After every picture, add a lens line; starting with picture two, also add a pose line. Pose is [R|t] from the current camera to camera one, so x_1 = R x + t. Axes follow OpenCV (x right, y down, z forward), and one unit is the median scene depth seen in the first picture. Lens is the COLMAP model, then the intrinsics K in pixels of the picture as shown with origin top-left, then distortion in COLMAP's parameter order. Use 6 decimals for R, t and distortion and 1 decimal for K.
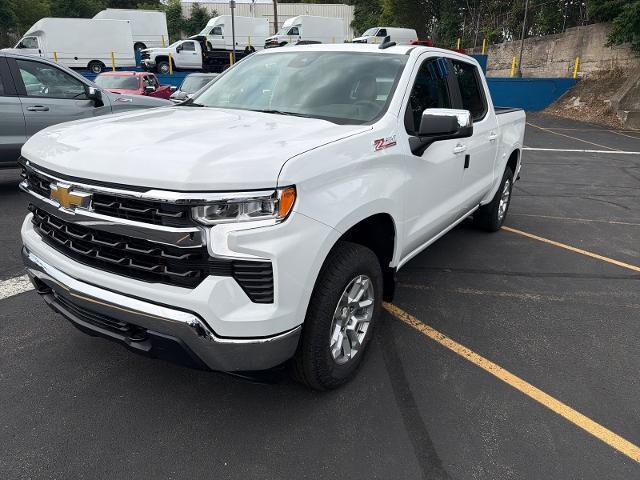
lens RADIAL K [[470.6, 0, 323.0], [0, 470.6, 237.9], [0, 0, 1]] dist [0.007462, -0.003425]
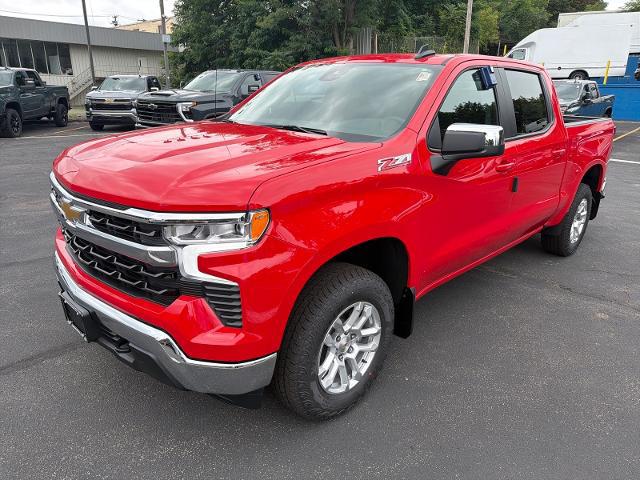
lens RADIAL K [[470.6, 0, 323.0], [0, 470.6, 237.9], [0, 0, 1]] dist [0.007462, -0.003425]
pose [[0.977545, 0.049029, -0.204945, 0.227018], [-0.051222, 0.998673, -0.005402, -0.046556], [0.204408, 0.015779, 0.978759, 0.073367]]
